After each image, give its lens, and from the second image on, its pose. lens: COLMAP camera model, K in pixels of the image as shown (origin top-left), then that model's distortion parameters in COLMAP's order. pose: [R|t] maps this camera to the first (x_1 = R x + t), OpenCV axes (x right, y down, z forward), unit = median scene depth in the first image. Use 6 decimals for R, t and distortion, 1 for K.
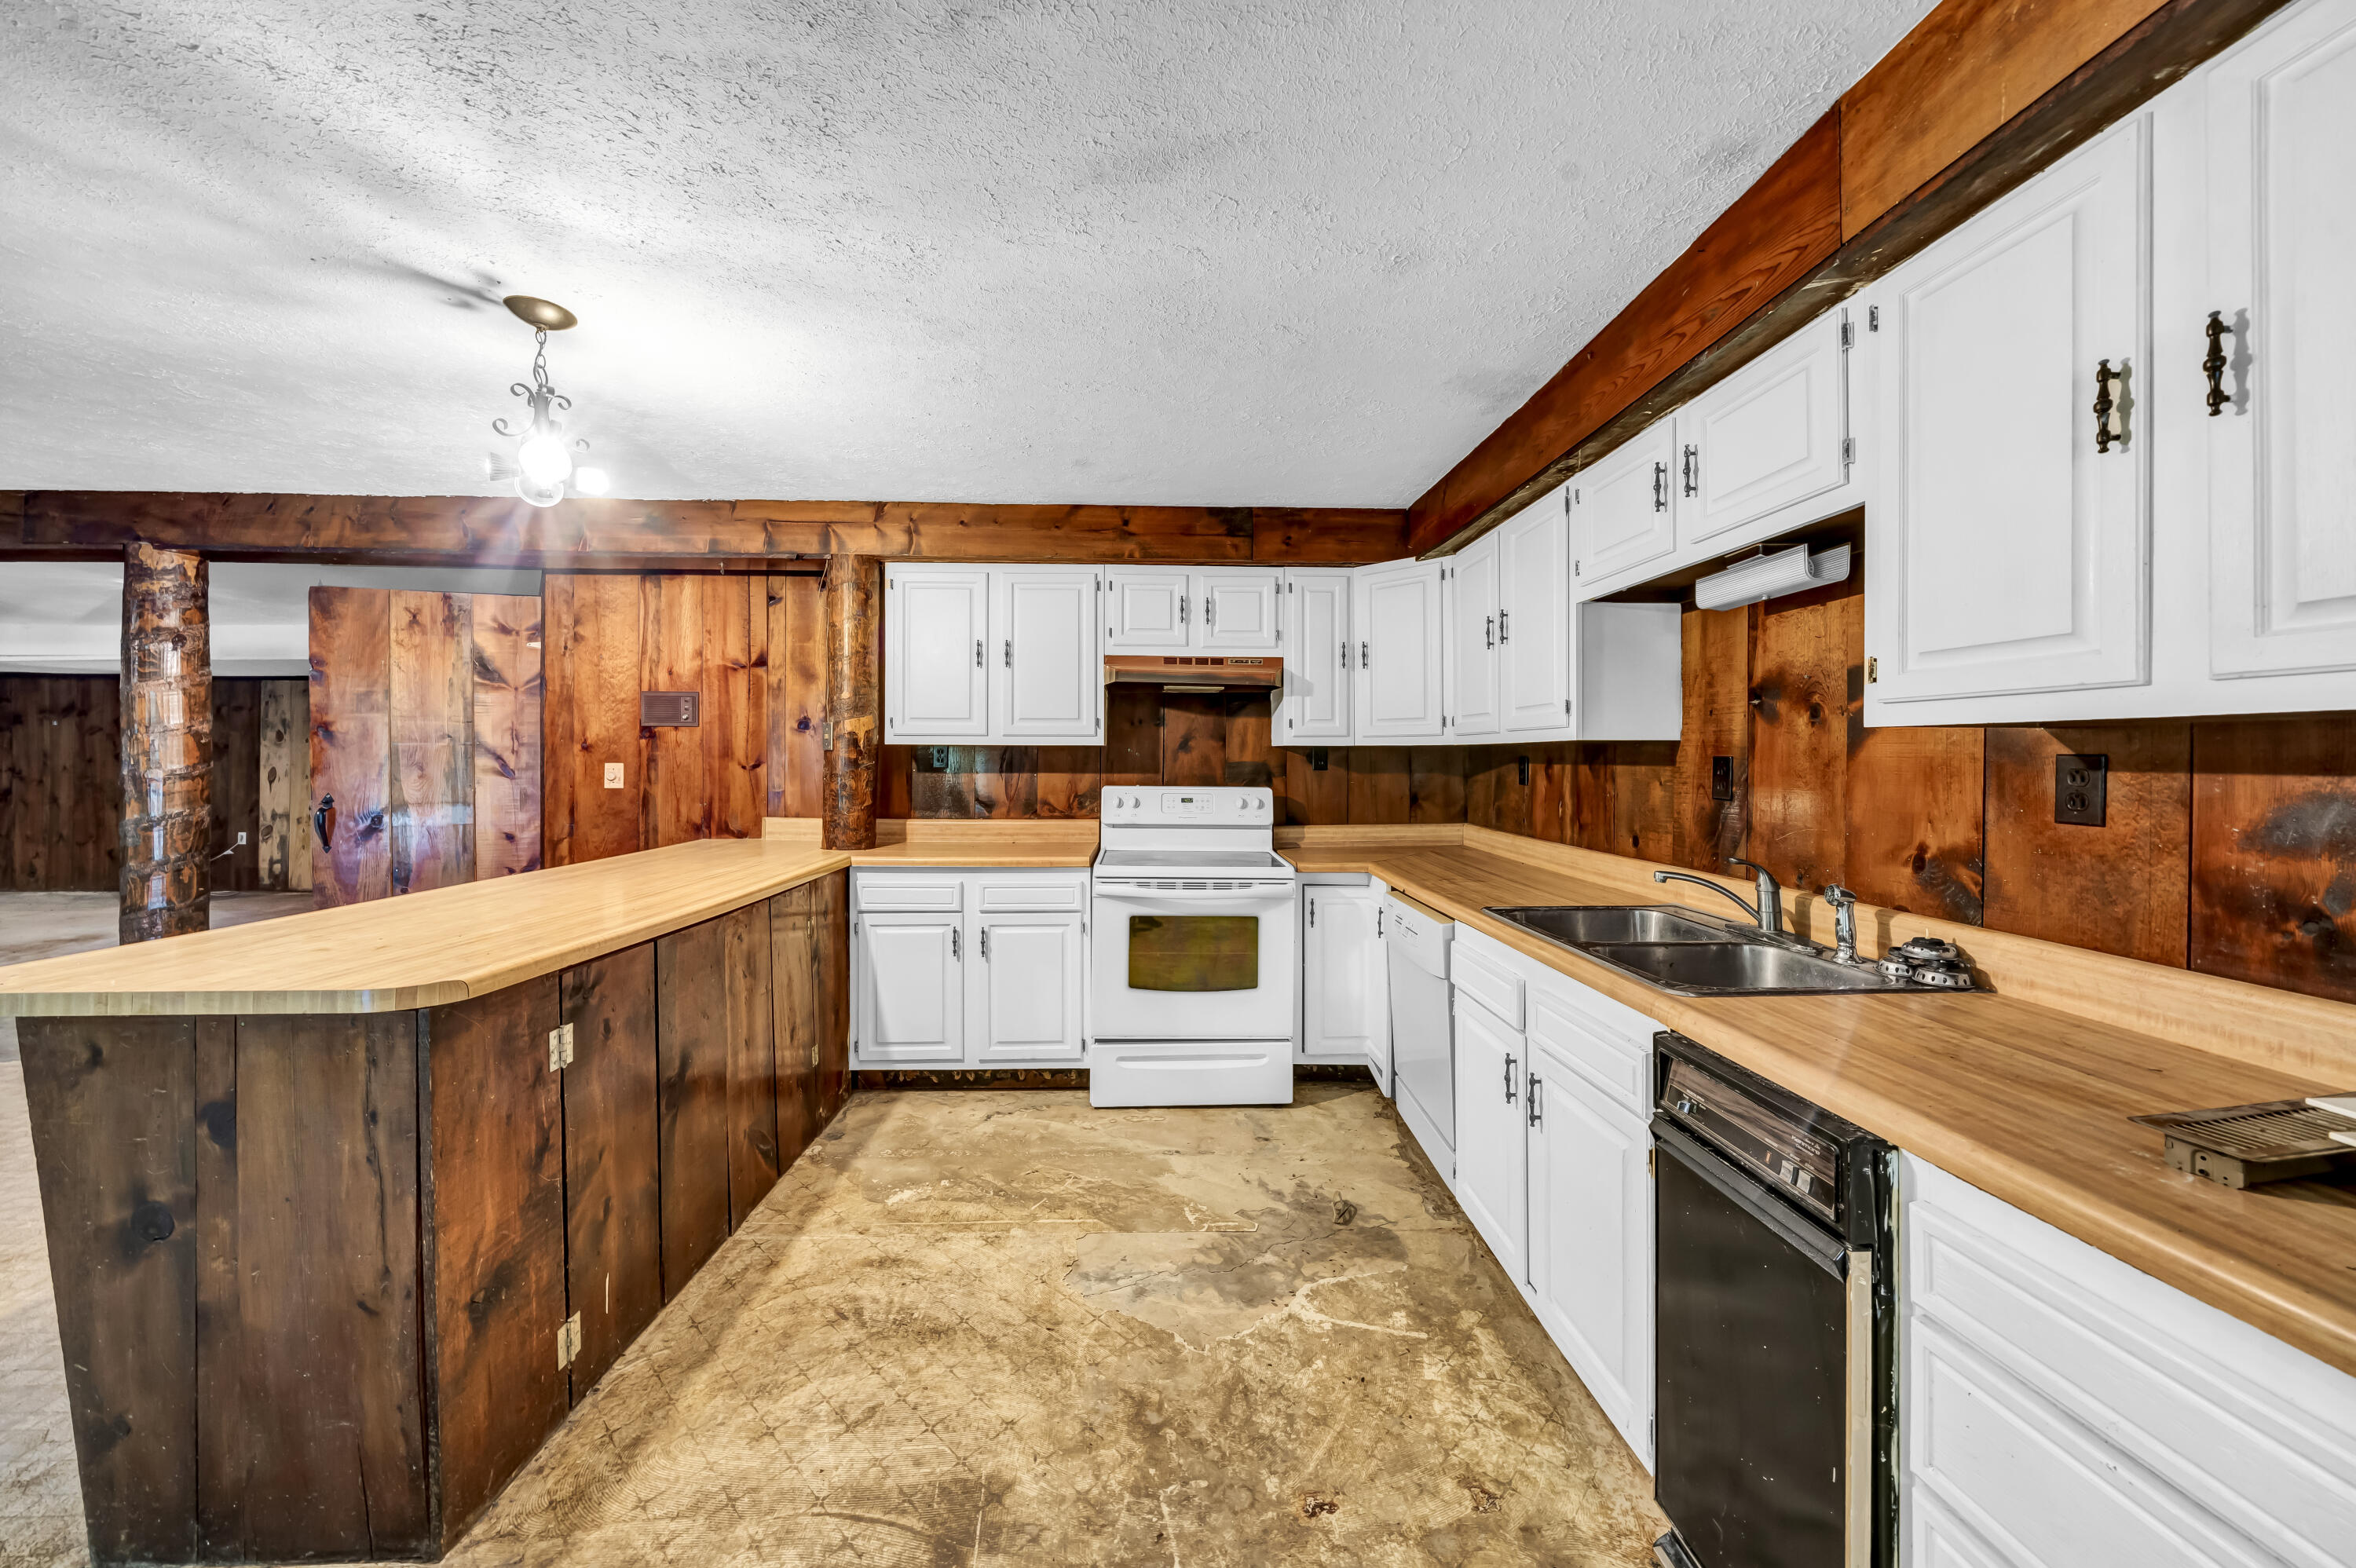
lens RADIAL K [[805.4, 0, 1174.5], [0, 805.4, 756.0], [0, 0, 1]] dist [-0.006030, 0.000013]
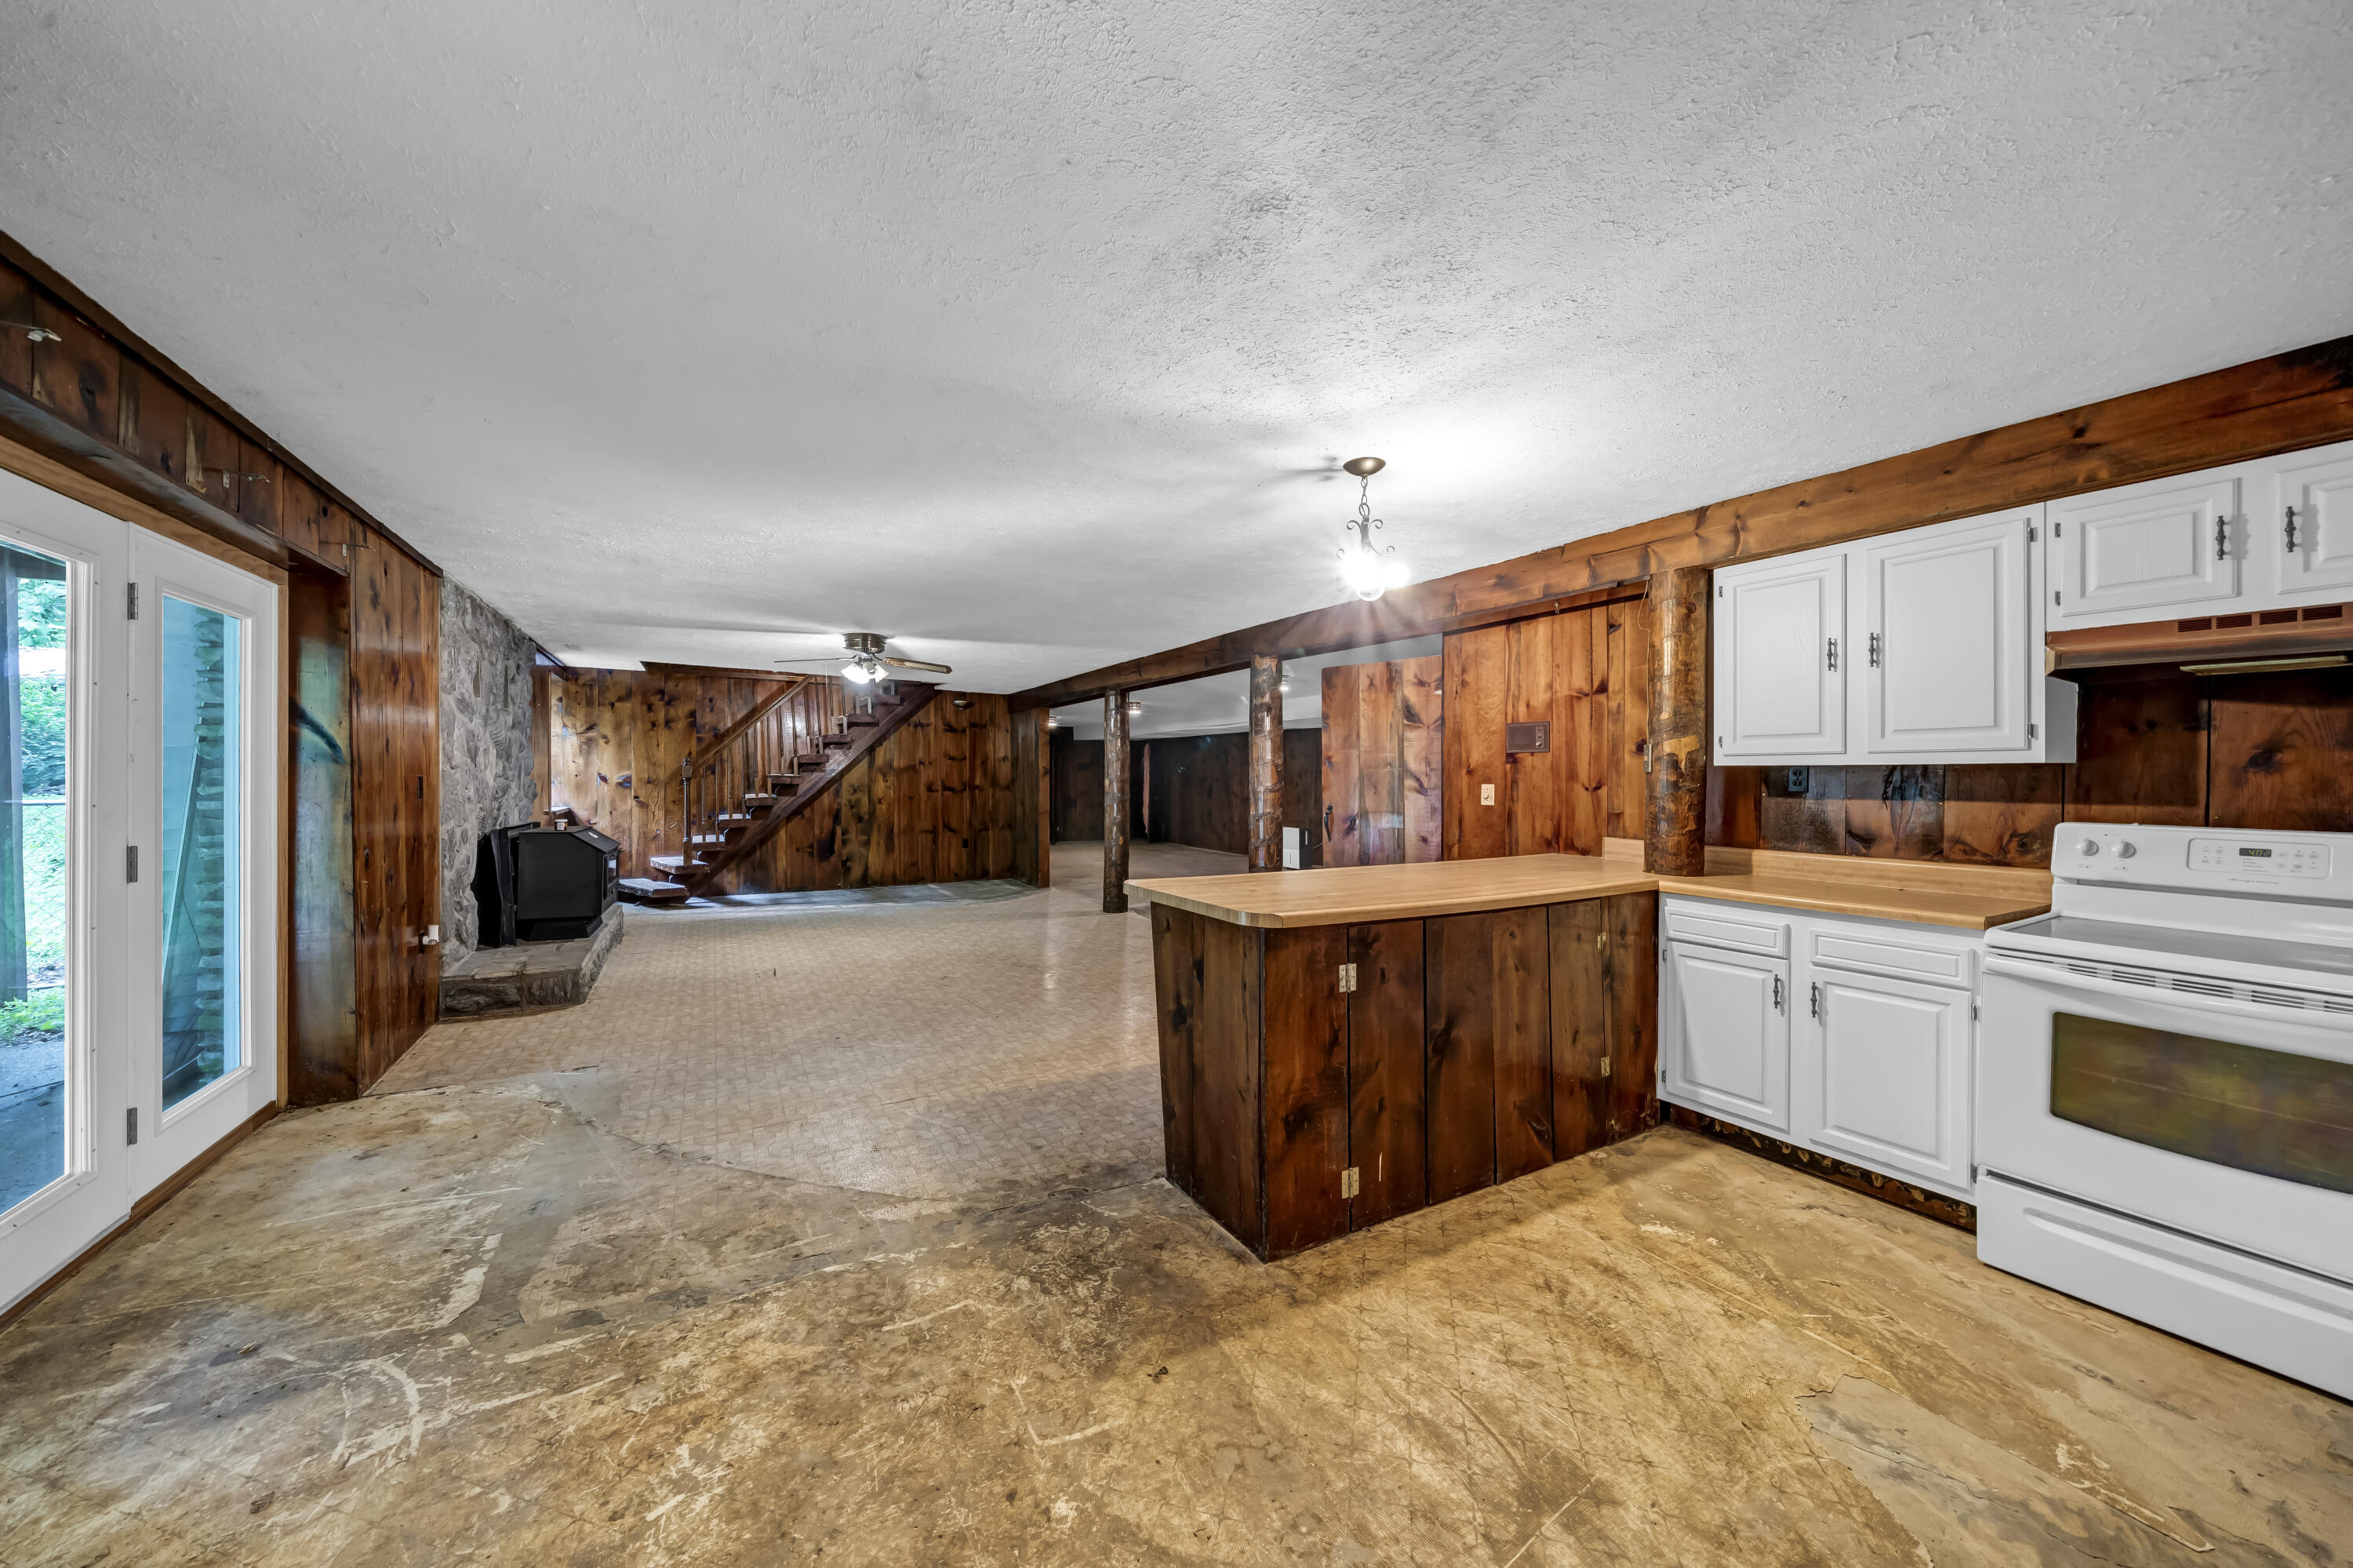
lens RADIAL K [[804.5, 0, 1175.6], [0, 804.5, 777.8], [0, 0, 1]] dist [-0.006030, 0.000013]
pose [[0.475683, -0.000841, -0.879616, 0.186521], [-0.001116, 0.999998, -0.001559, 0.001995], [0.879616, 0.001723, 0.475681, 0.017089]]
